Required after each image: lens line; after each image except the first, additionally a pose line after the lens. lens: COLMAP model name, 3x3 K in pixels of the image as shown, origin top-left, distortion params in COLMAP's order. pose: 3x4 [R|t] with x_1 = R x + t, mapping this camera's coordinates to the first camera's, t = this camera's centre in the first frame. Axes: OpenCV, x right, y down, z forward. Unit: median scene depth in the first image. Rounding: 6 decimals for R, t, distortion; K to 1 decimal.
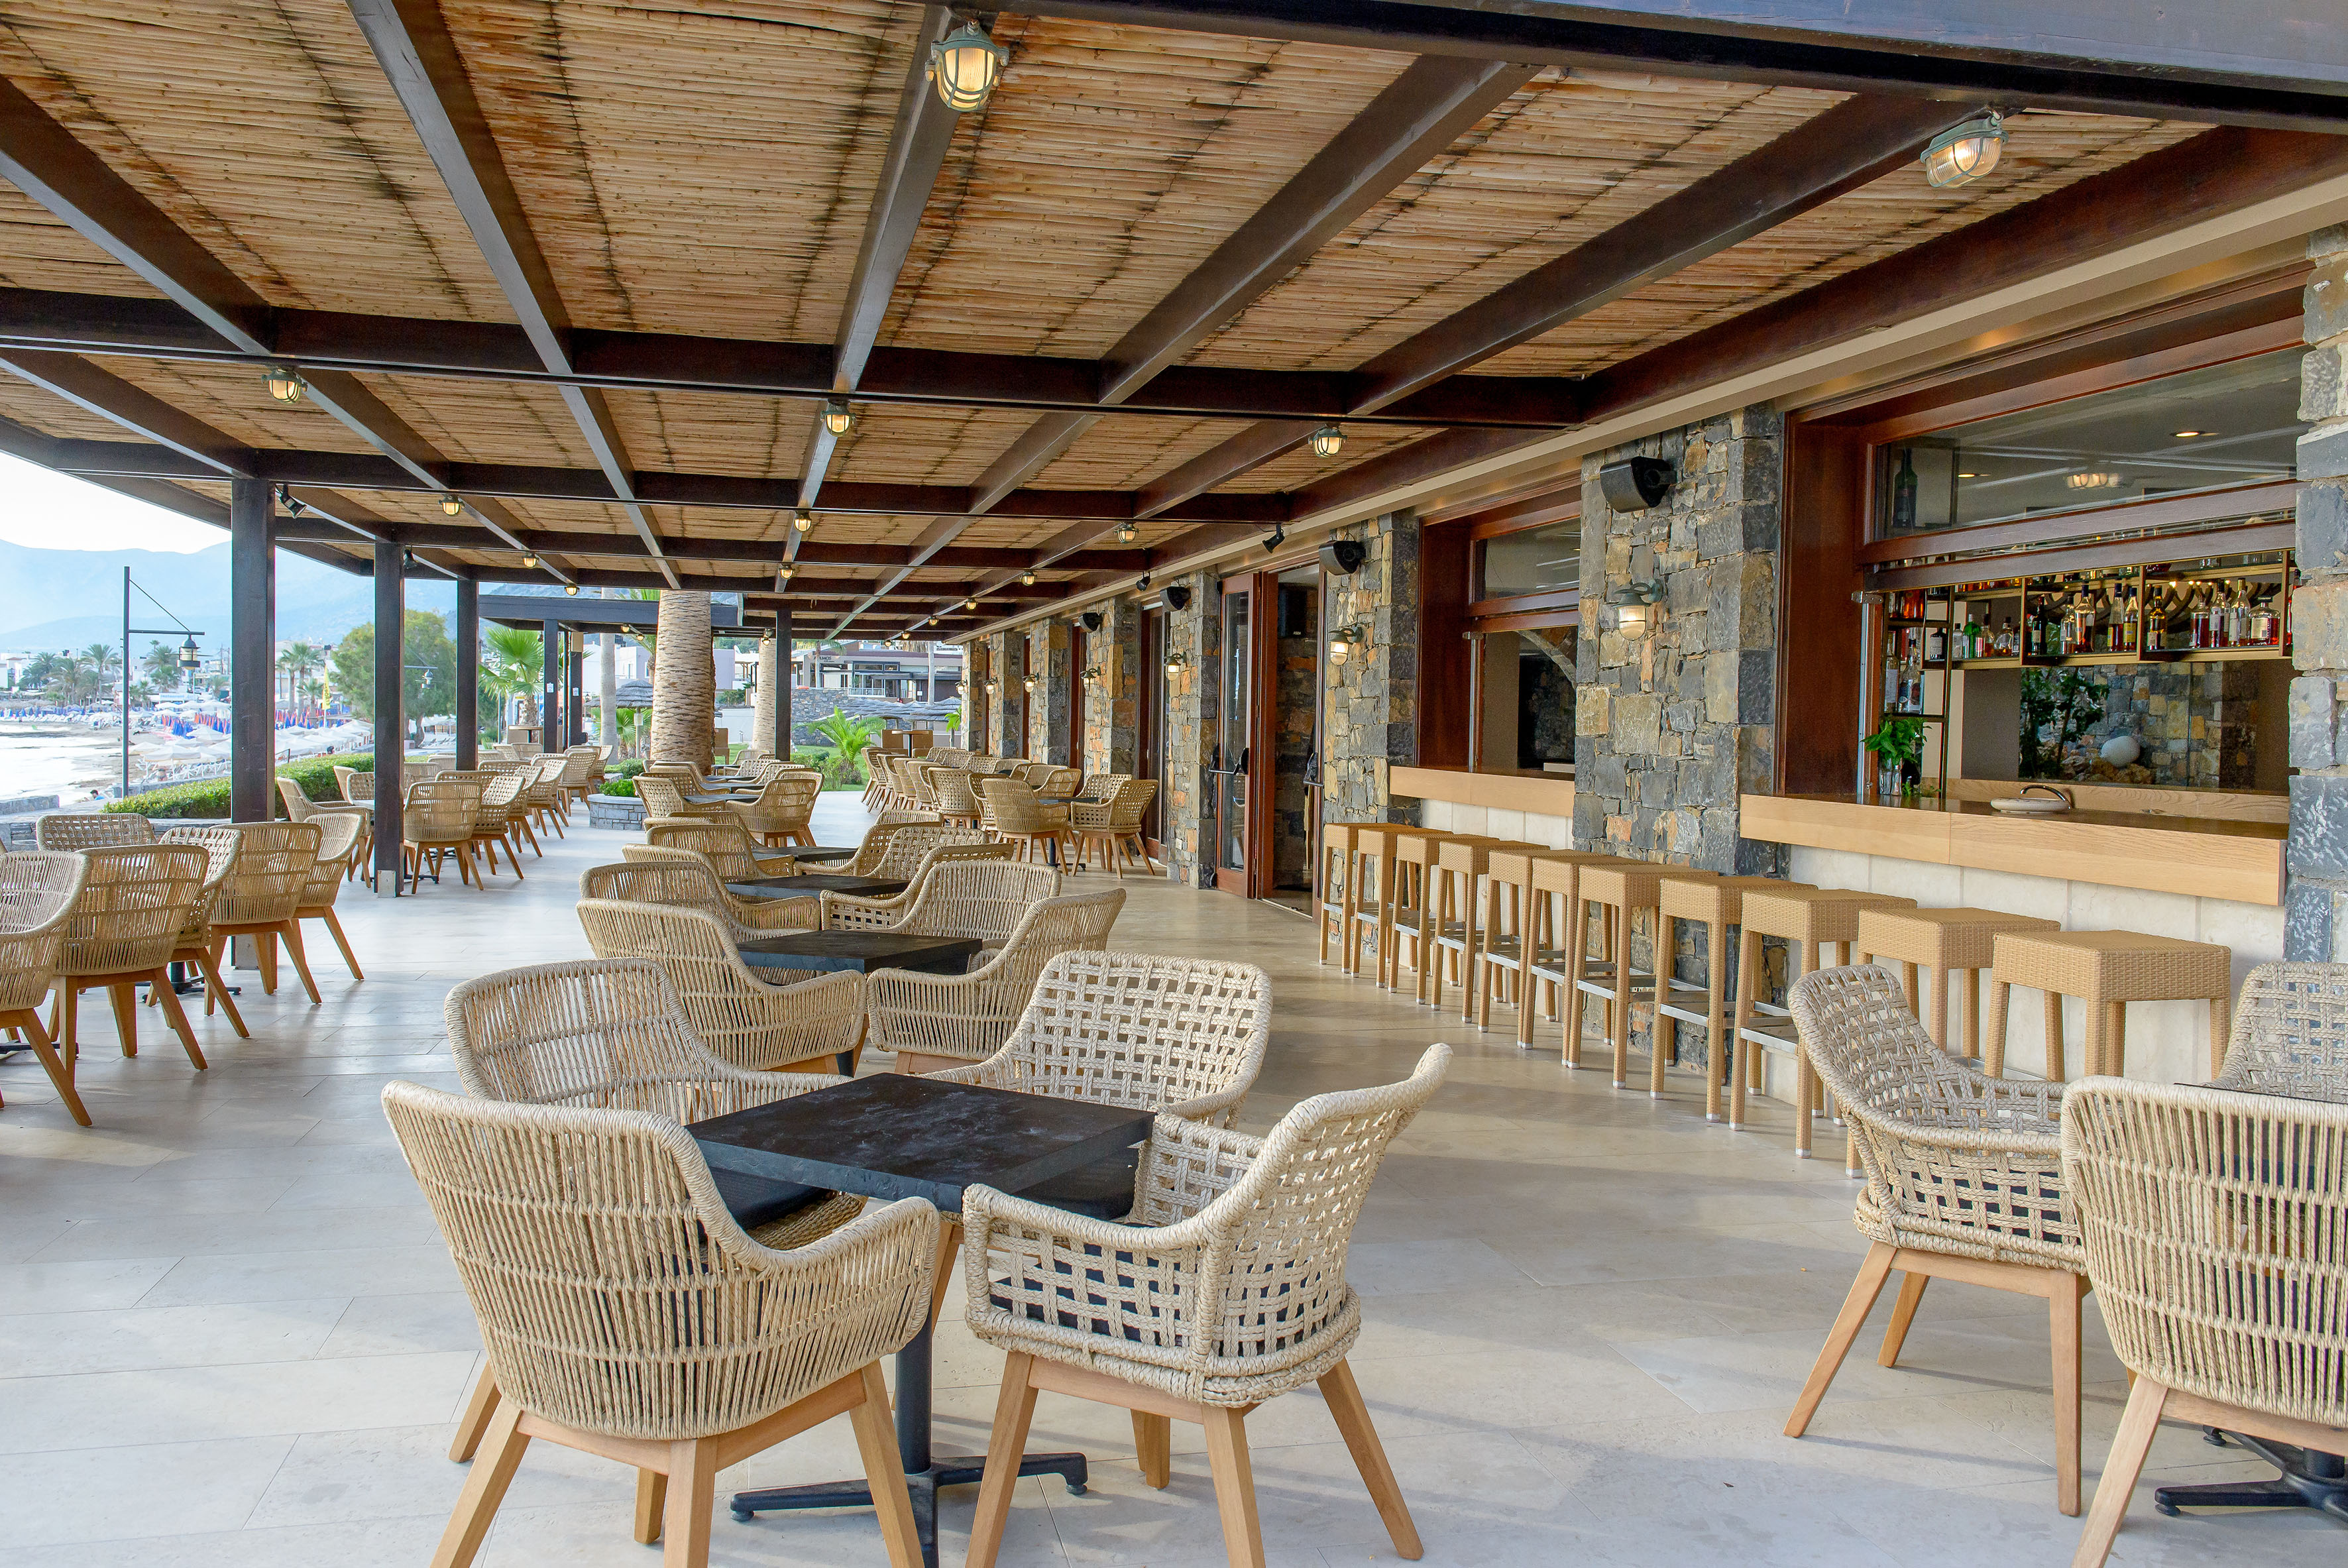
lens RADIAL K [[2032.1, 0, 1174.0], [0, 2032.1, 784.0], [0, 0, 1]] dist [0.001846, 0.000953]
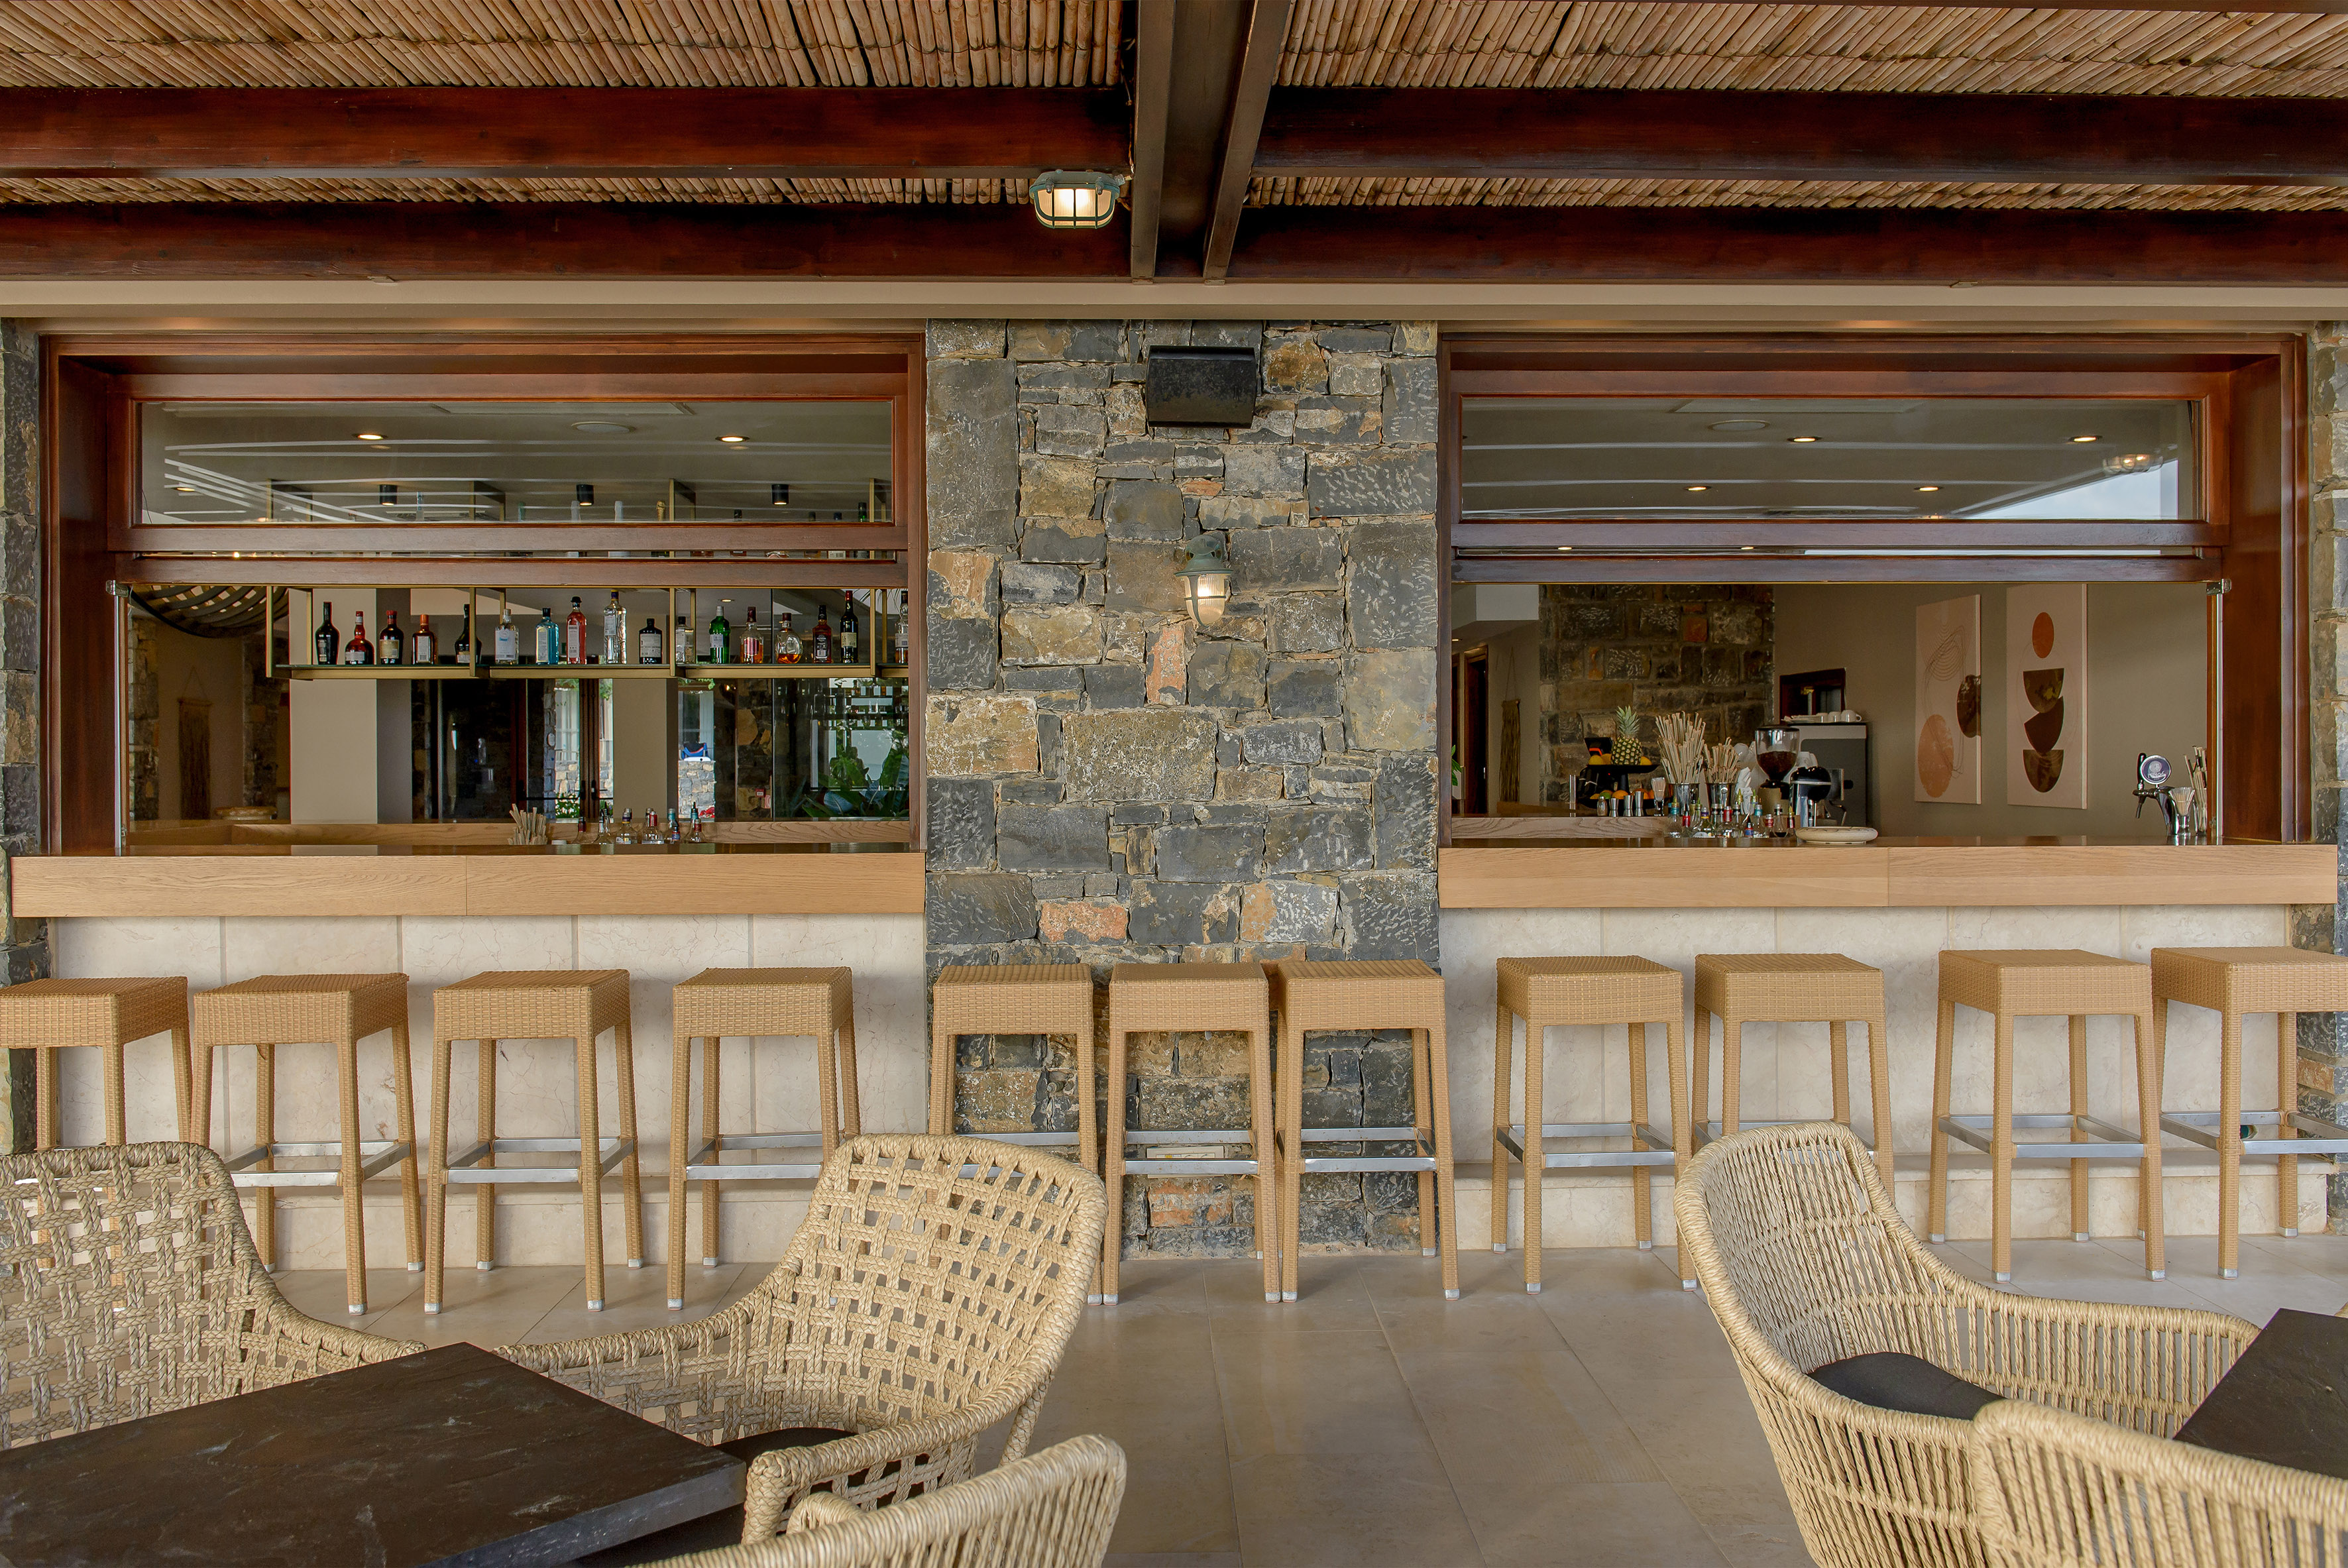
lens RADIAL K [[1456.7, 0, 1174.0], [0, 1456.7, 784.0], [0, 0, 1]] dist [-0.006309, -0.001382]
pose [[0.179171, -0.030614, 0.983342, -0.227534], [0.039422, 0.998936, 0.023916, -0.030446], [-0.983028, 0.034481, 0.180187, 0.898385]]
